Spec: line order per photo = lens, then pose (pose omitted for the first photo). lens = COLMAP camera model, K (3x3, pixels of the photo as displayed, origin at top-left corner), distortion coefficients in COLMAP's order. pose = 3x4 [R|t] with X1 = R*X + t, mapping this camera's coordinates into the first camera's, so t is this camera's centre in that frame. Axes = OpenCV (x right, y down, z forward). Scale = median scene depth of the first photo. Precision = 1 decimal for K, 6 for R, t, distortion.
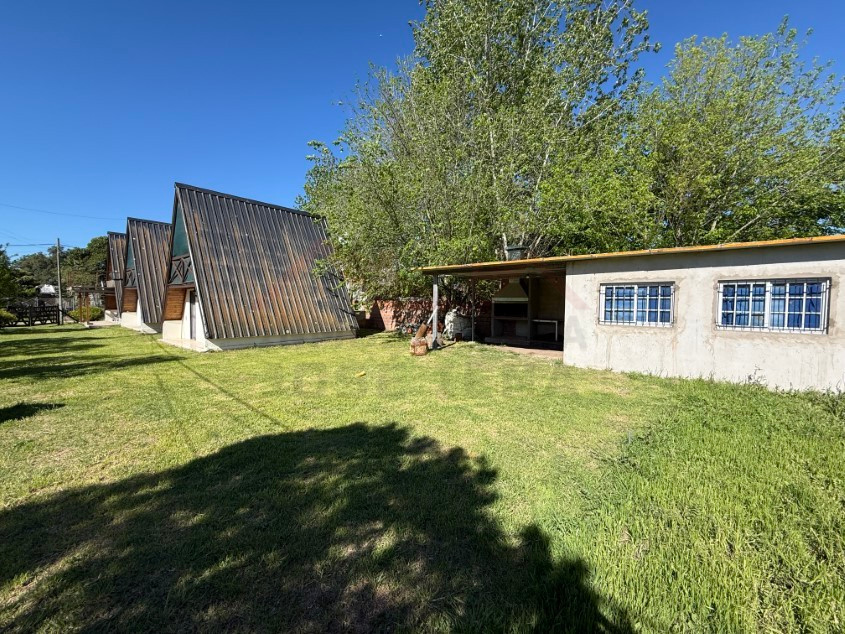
lens RADIAL K [[337.3, 0, 421.7], [0, 337.3, 315.8], [0, 0, 1]] dist [-0.000022, -0.000704]
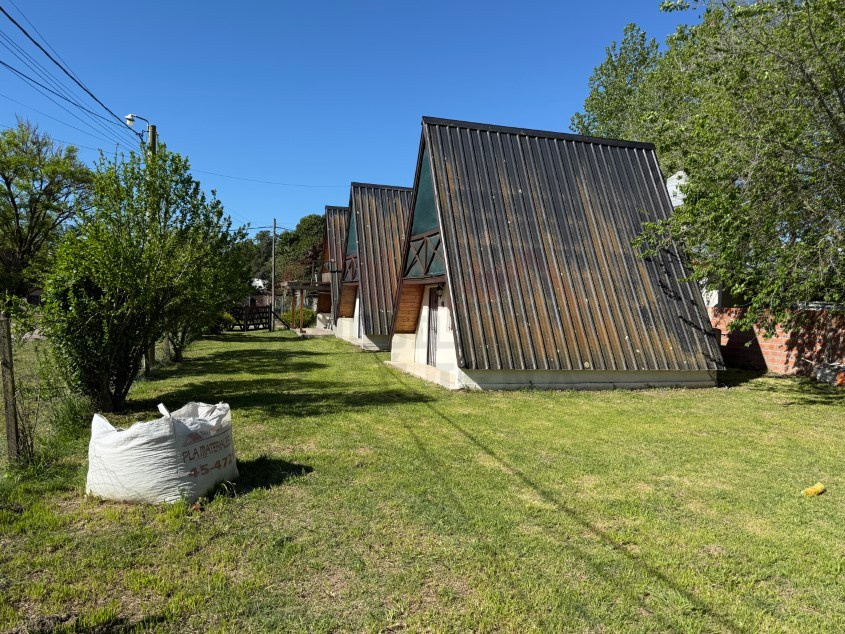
lens RADIAL K [[590.2, 0, 427.7], [0, 590.2, 317.0], [0, 0, 1]] dist [0.059500, -0.047473]
pose [[0.852169, 0.030012, -0.522406, -0.124655], [-0.042736, 0.999010, -0.012320, -0.006413], [0.521519, 0.032824, 0.852608, 0.064106]]
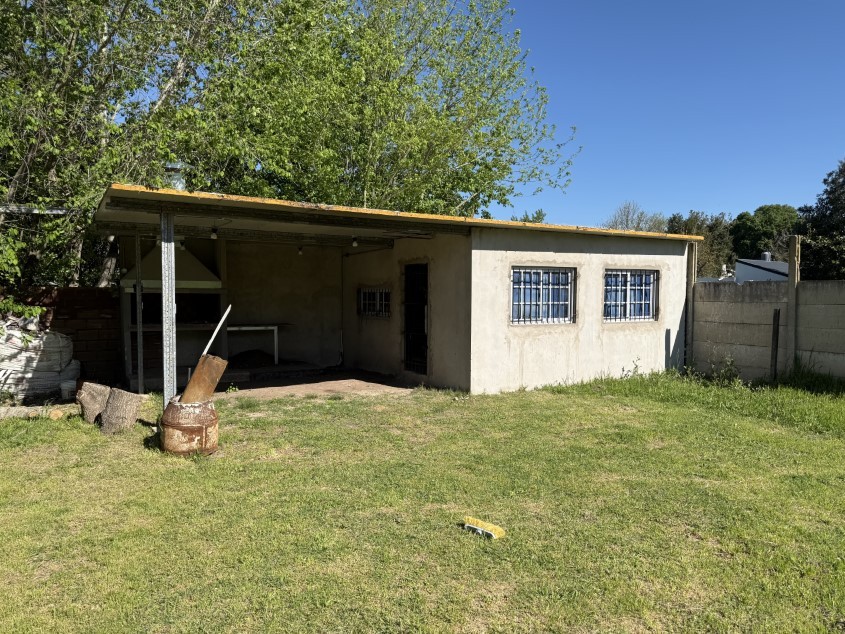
lens RADIAL K [[590.2, 0, 425.1], [0, 590.2, 320.1], [0, 0, 1]] dist [0.059500, -0.047473]
pose [[0.303424, -0.052123, 0.951429, -0.425684], [0.035910, 0.998419, 0.043245, -0.028150], [-0.952179, 0.021045, 0.304816, 0.518182]]
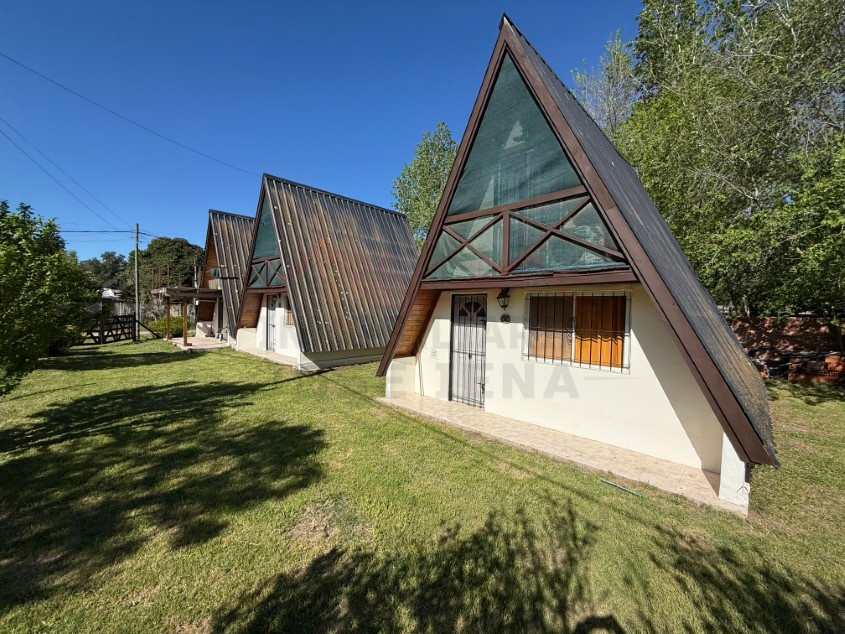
lens RADIAL K [[337.3, 0, 422.7], [0, 337.3, 320.0], [0, 0, 1]] dist [-0.000022, -0.000704]
pose [[0.997378, 0.016442, -0.070477, -0.772787], [-0.017438, 0.999756, -0.013538, -0.037029], [0.070238, 0.014731, 0.997422, 0.601875]]
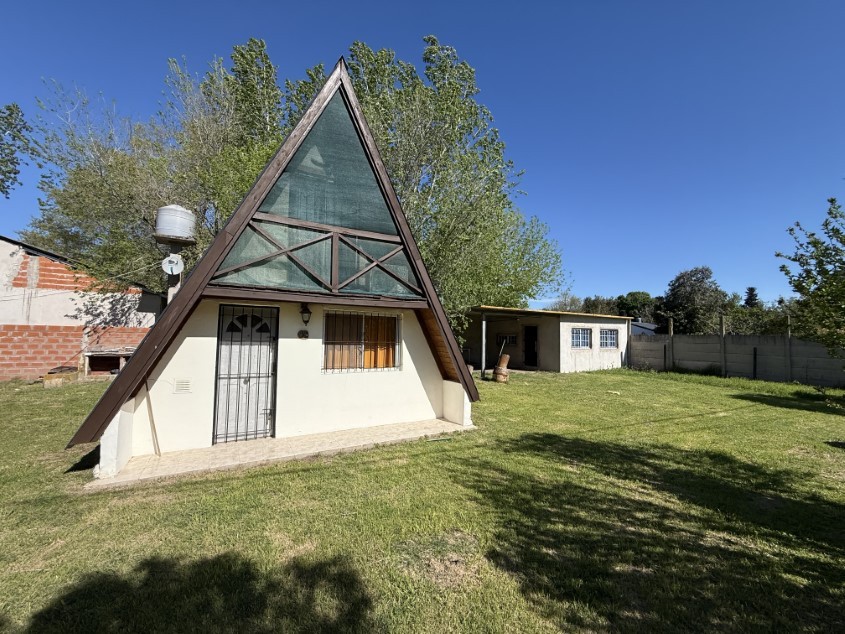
lens RADIAL K [[337.3, 0, 419.6], [0, 337.3, 321.2], [0, 0, 1]] dist [-0.000022, -0.000704]
pose [[0.342430, 0.036971, 0.938816, -1.027138], [0.022775, 0.998605, -0.047633, -0.039298], [-0.939267, 0.037693, 0.341110, 0.746157]]
